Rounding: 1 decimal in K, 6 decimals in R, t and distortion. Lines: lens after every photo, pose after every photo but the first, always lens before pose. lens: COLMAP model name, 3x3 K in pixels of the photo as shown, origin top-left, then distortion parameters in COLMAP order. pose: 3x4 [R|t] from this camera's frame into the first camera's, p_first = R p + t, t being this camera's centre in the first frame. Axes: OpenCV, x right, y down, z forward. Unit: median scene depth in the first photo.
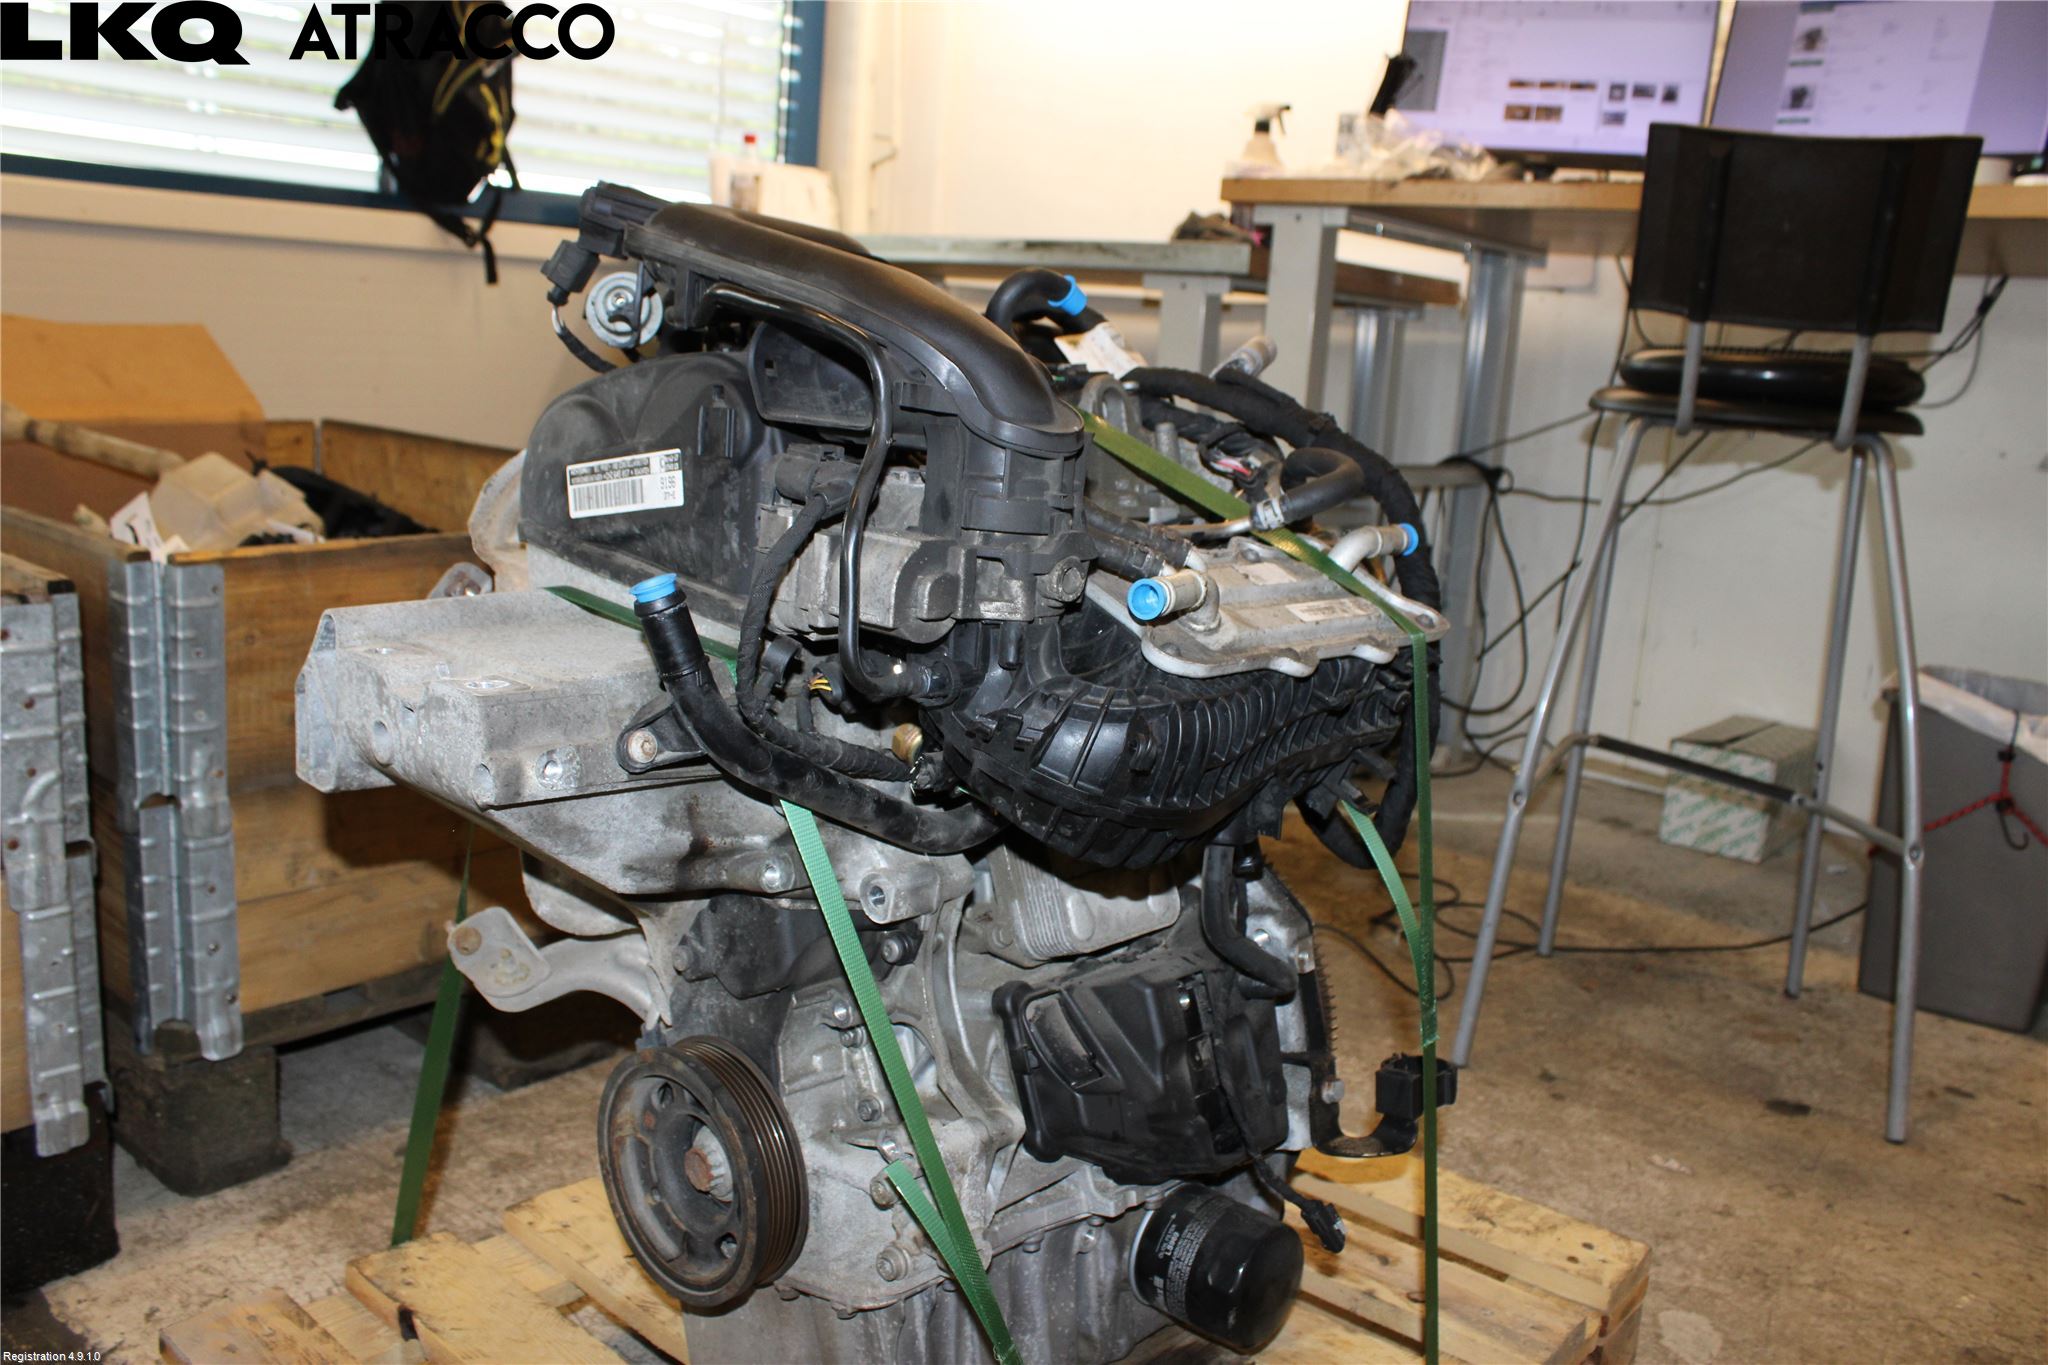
lens RADIAL K [[1713.3, 0, 1024.0], [0, 1713.3, 682.5], [0, 0, 1]] dist [-0.176488, 0.154956]
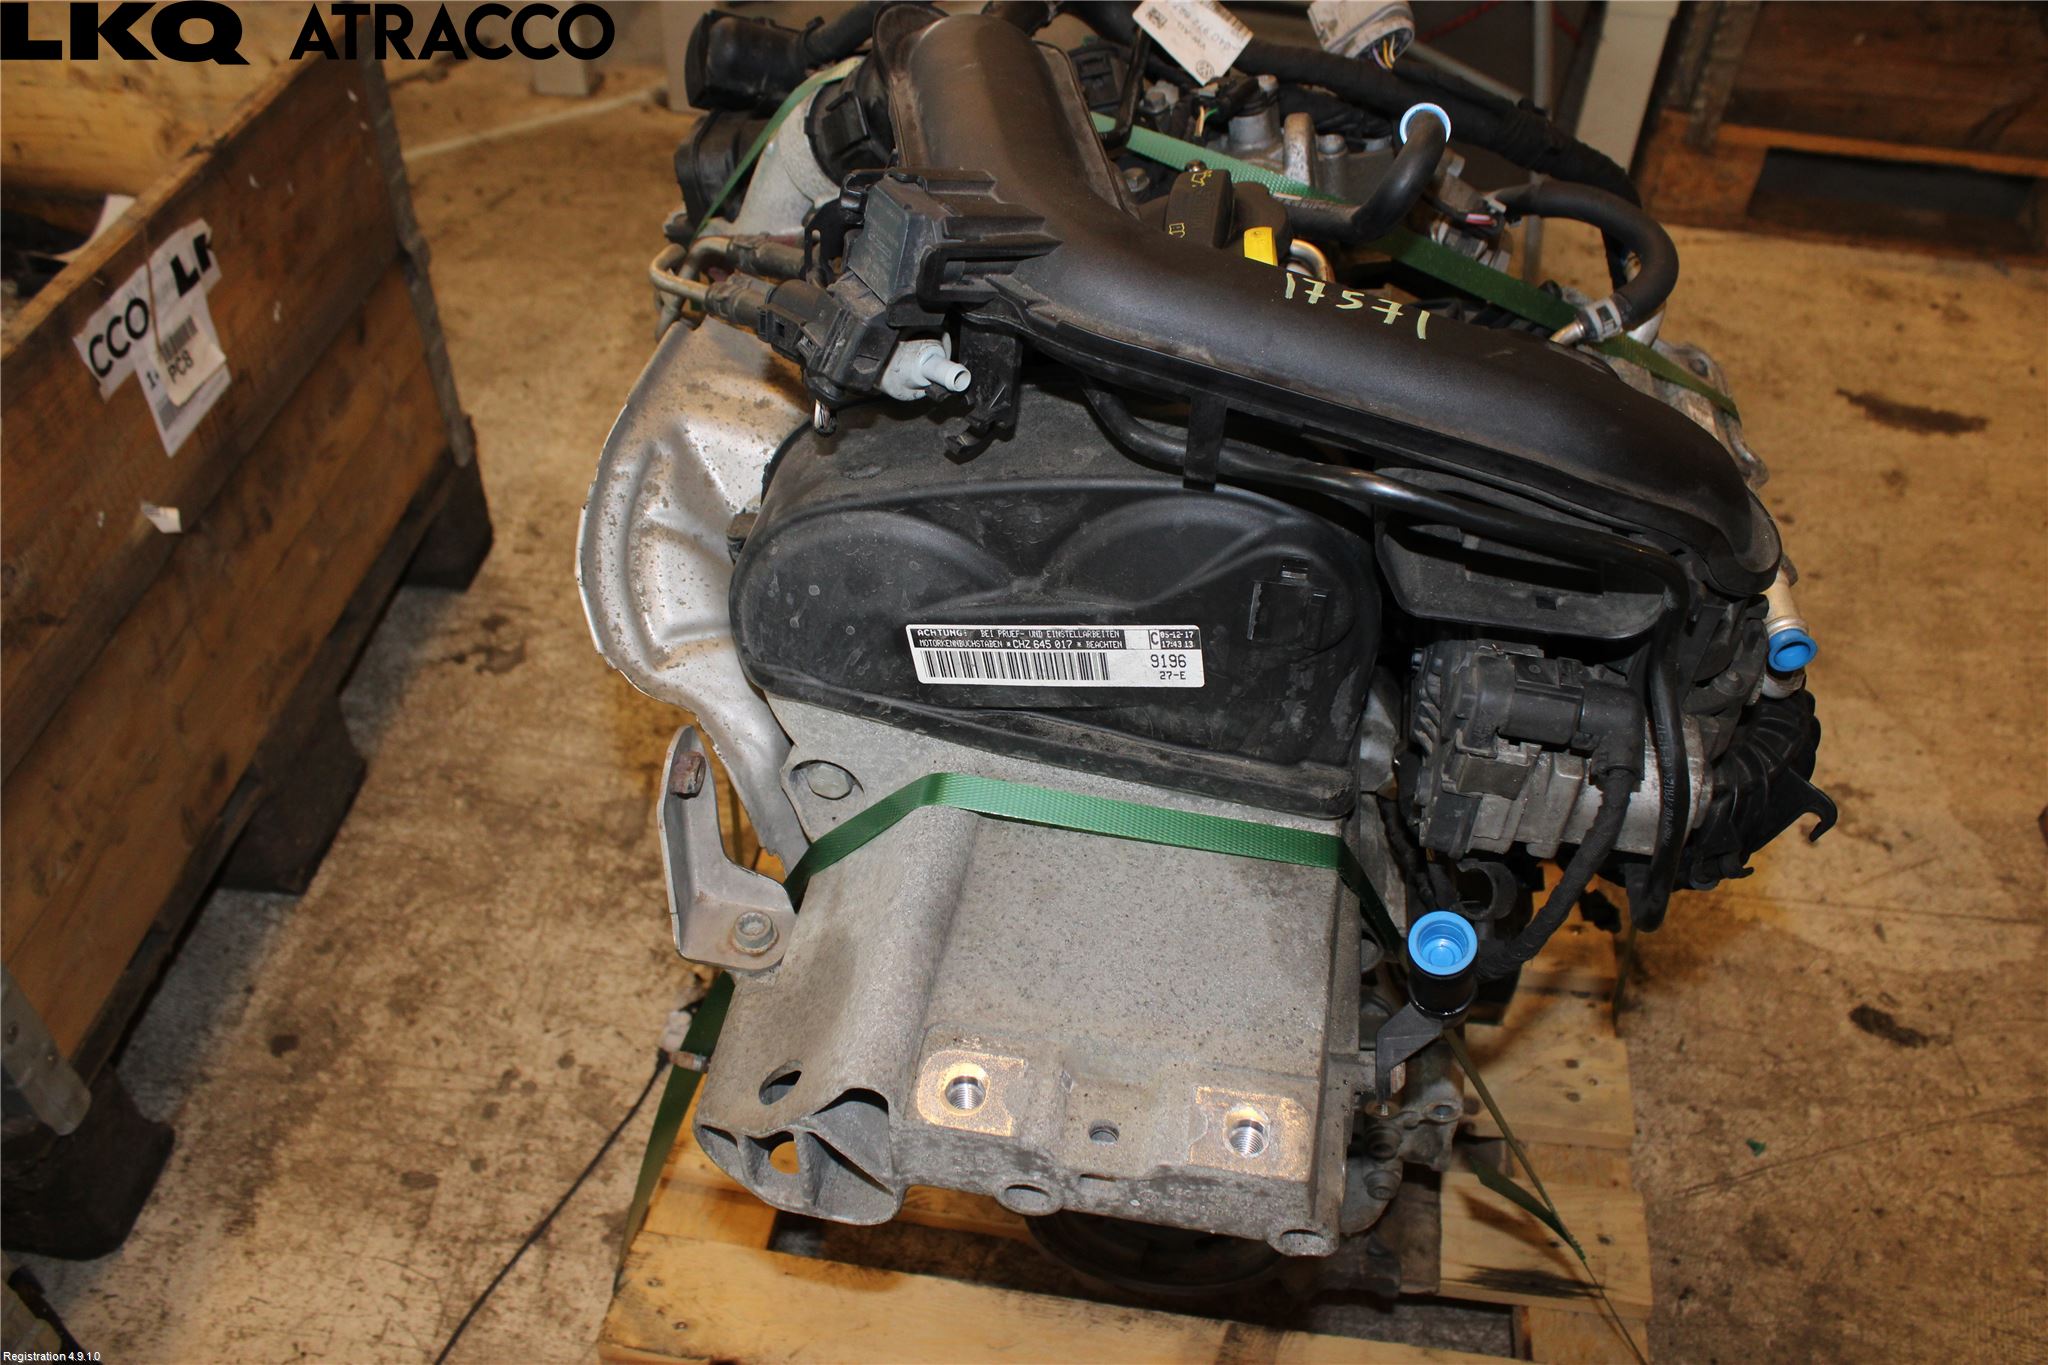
lens RADIAL K [[1713.3, 0, 1024.0], [0, 1713.3, 682.5], [0, 0, 1]] dist [-0.176488, 0.154956]
pose [[0.854147, -0.384798, 0.349805, -0.406045], [0.128738, 0.808186, 0.574684, -0.413992], [-0.503845, -0.445831, 0.739848, 0.423684]]
